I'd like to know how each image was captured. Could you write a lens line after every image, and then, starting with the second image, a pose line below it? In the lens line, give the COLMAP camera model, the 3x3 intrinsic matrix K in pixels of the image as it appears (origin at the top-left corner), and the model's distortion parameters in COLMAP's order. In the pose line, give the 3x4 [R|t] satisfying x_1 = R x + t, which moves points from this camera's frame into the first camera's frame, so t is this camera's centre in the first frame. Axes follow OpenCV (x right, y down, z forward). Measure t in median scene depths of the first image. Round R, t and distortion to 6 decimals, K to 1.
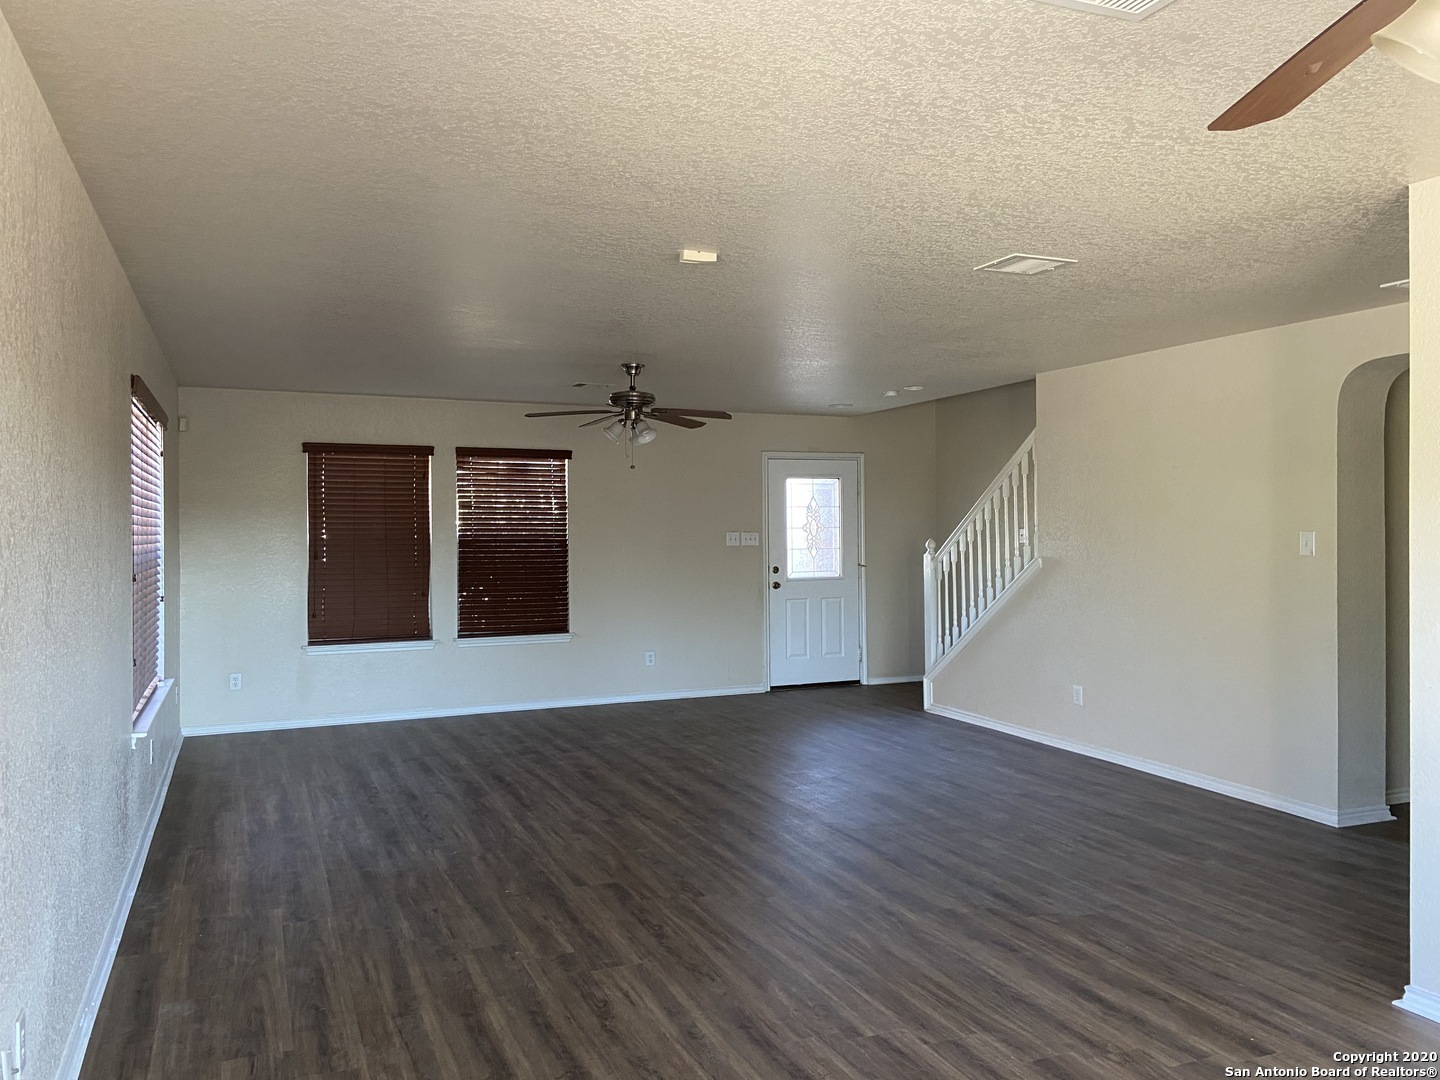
lens RADIAL K [[1079.5, 0, 717.9], [0, 1079.5, 522.9], [0, 0, 1]] dist [0.125308, -0.146490]
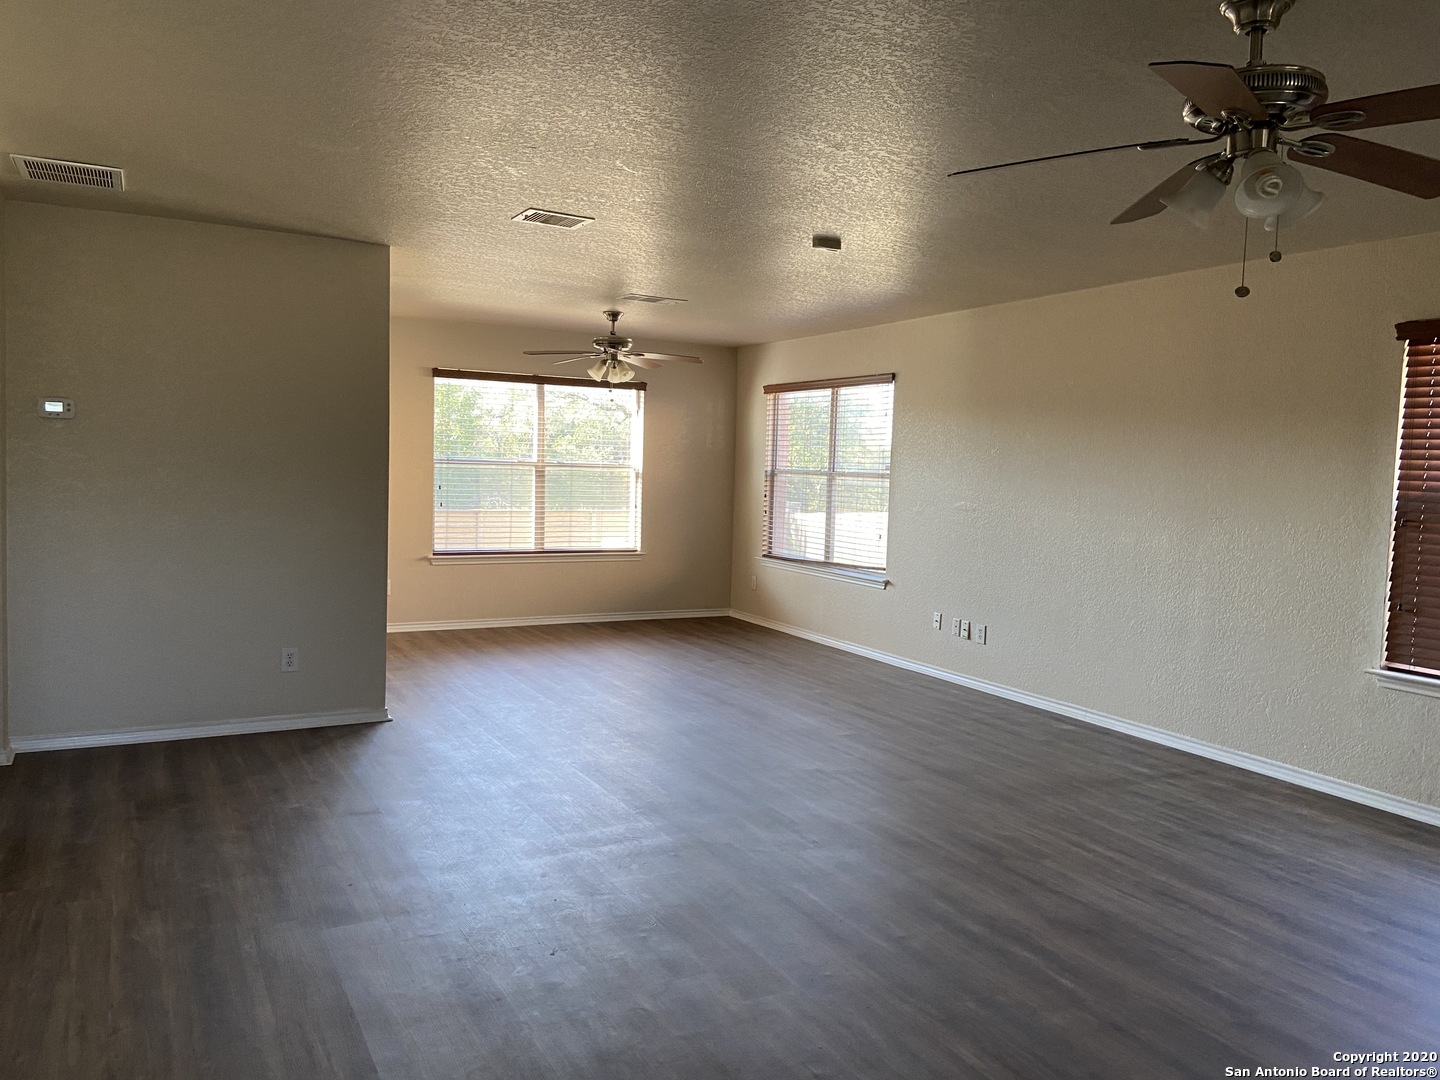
lens RADIAL K [[1079.5, 0, 717.9], [0, 1079.5, 522.9], [0, 0, 1]] dist [0.125308, -0.146490]
pose [[-0.996198, -0.023114, -0.083993, 0.167210], [-0.027346, 0.998395, 0.049589, 0.015505], [0.082712, 0.051698, -0.995232, 1.823648]]
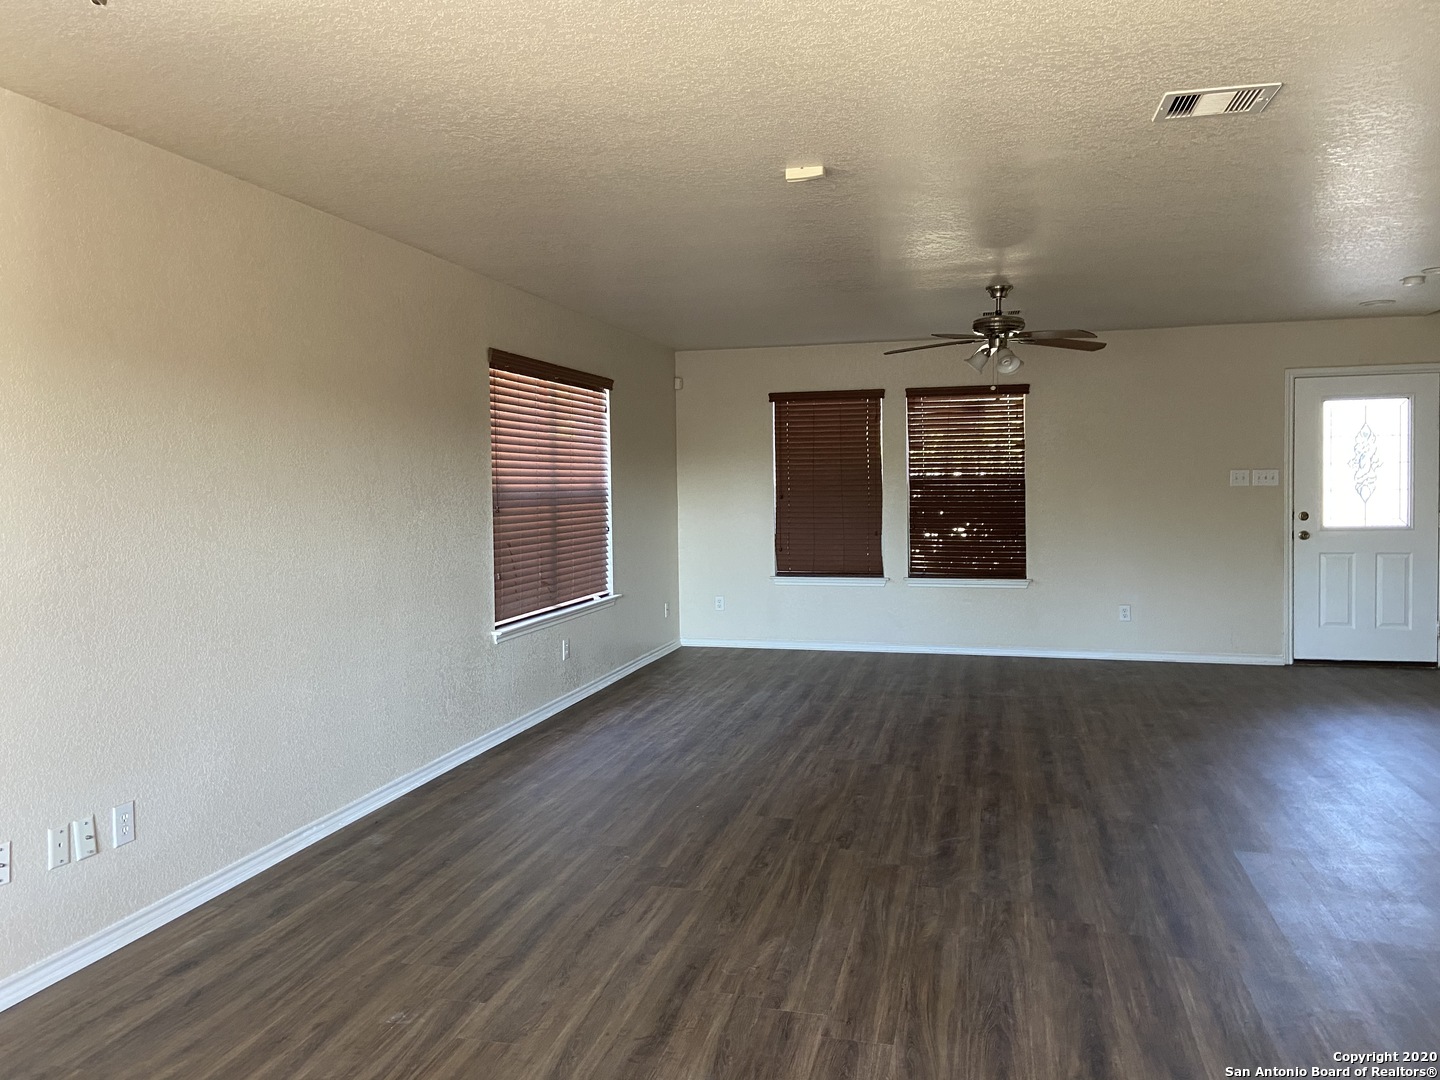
lens RADIAL K [[1081.4, 0, 722.1], [0, 1081.4, 522.6], [0, 0, 1]] dist [0.129551, -0.145705]
pose [[0.794190, 0.019061, -0.607371, 0.403494], [0.012037, 0.998818, 0.047085, 0.008106], [0.607551, -0.044706, 0.793022, 0.158140]]
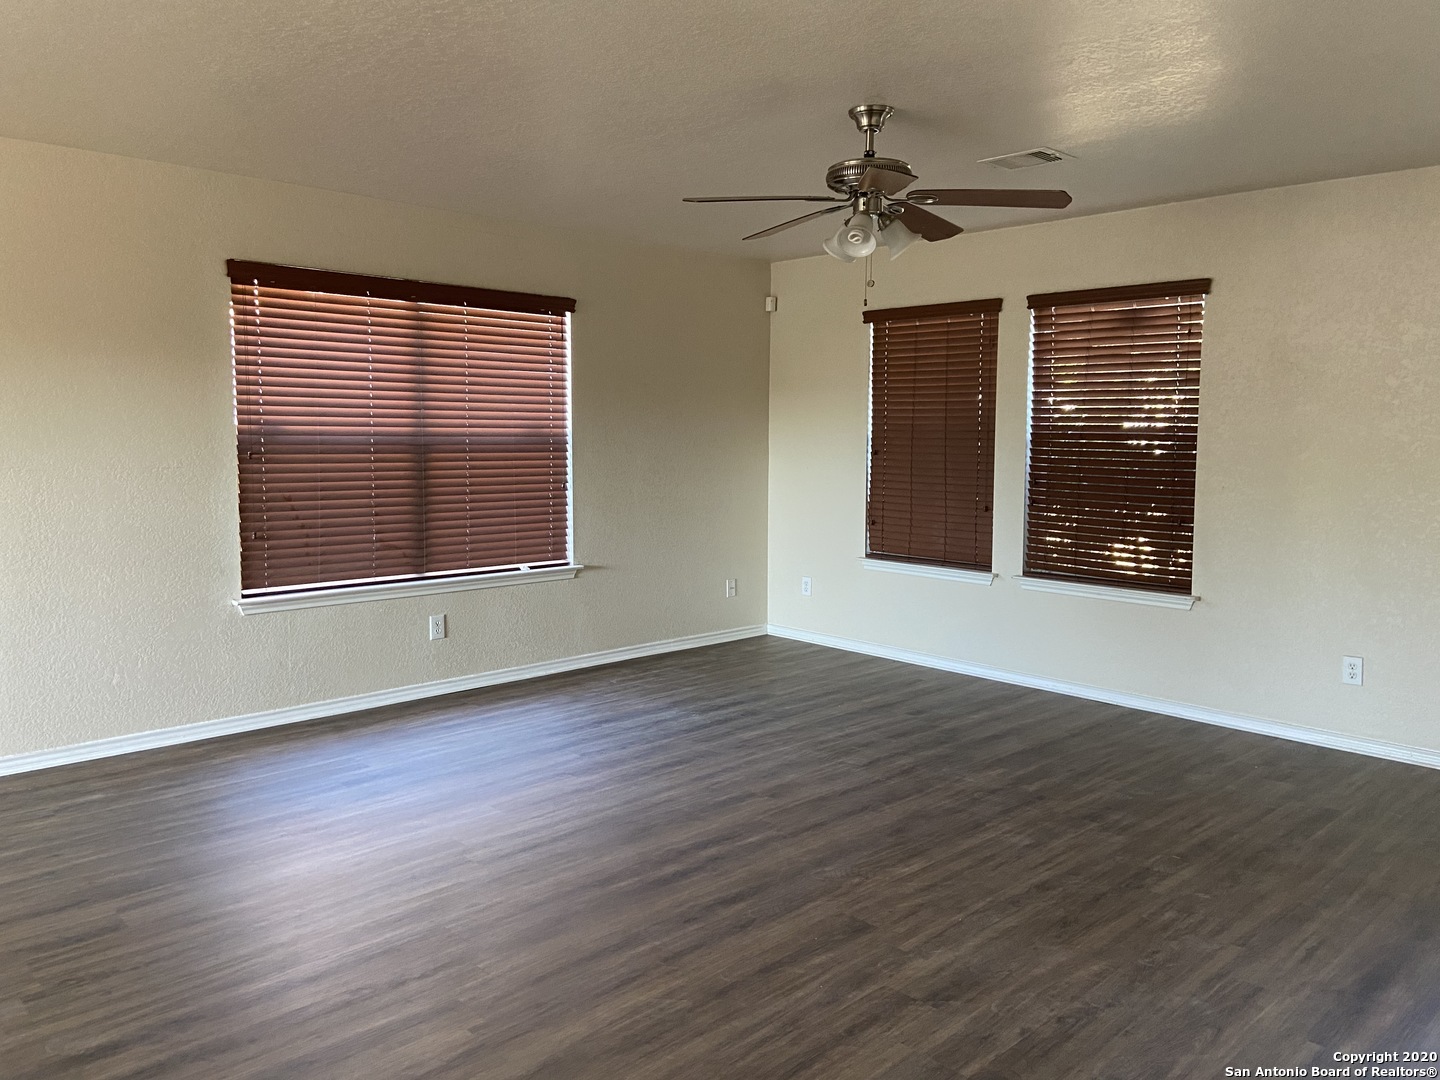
lens RADIAL K [[1079.5, 0, 717.9], [0, 1079.5, 522.9], [0, 0, 1]] dist [0.125308, -0.146490]
pose [[0.350287, 0.089475, -0.932359, 0.573255], [-0.002403, 0.995509, 0.094632, 0.012170], [0.936639, -0.030908, 0.348929, 0.980221]]
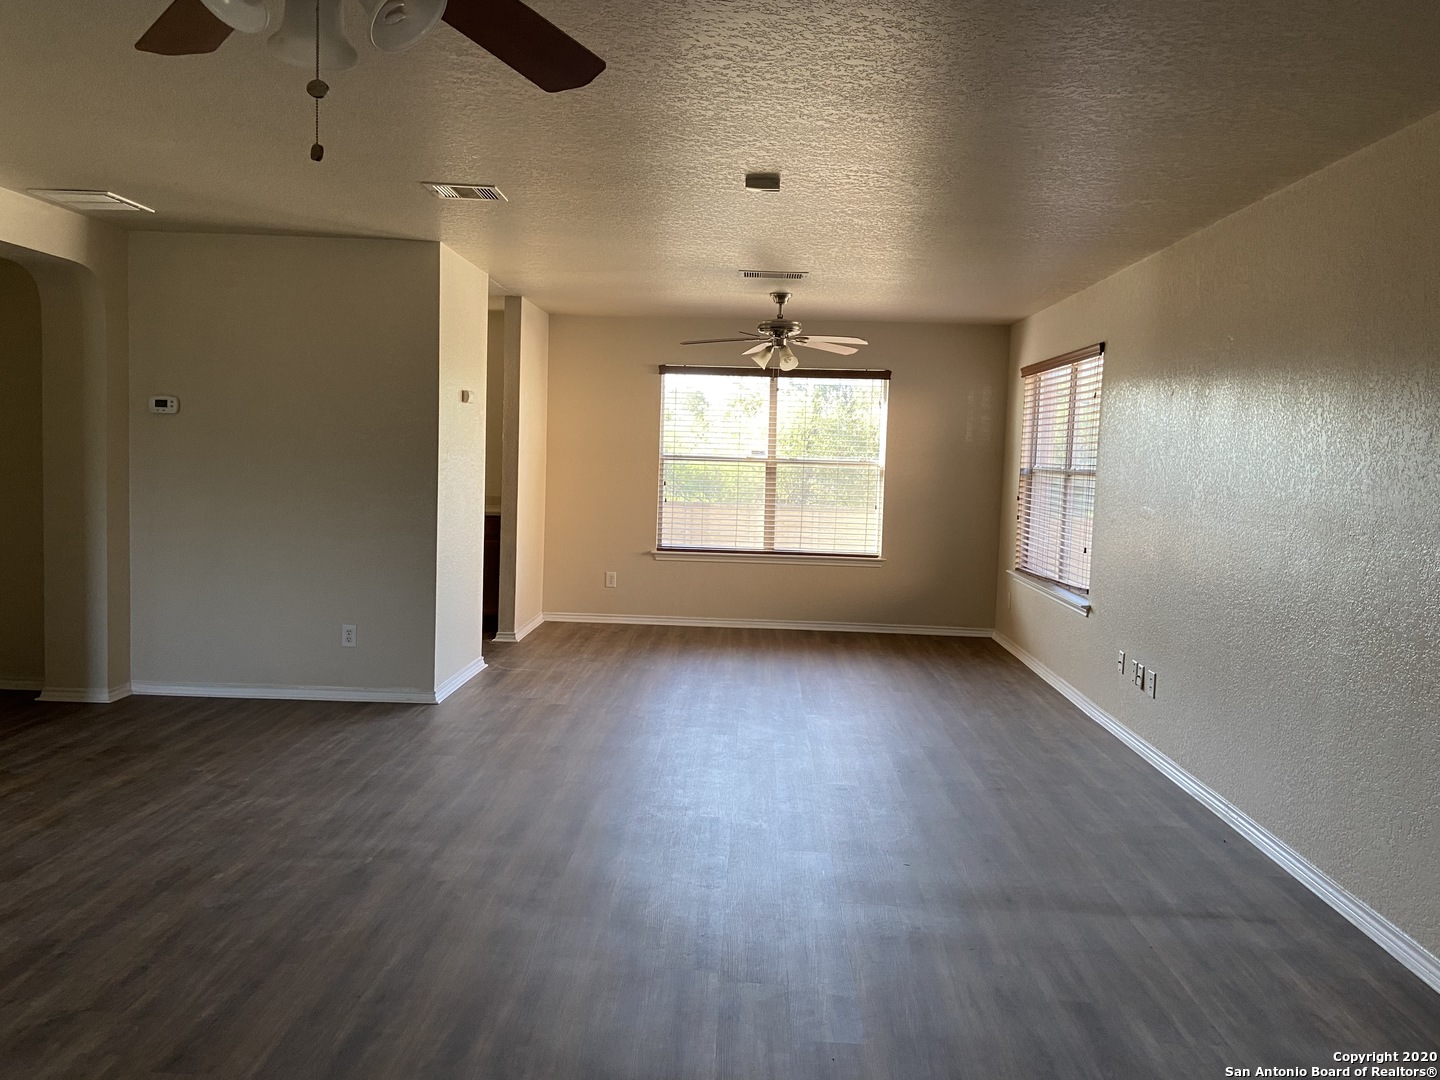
lens RADIAL K [[1079.5, 0, 717.9], [0, 1079.5, 522.9], [0, 0, 1]] dist [0.125308, -0.146490]
pose [[-0.903212, -0.054090, 0.425772, -0.356315], [-0.031797, 0.997734, 0.059300, 0.014790], [-0.428015, 0.040022, -0.902885, 1.589330]]
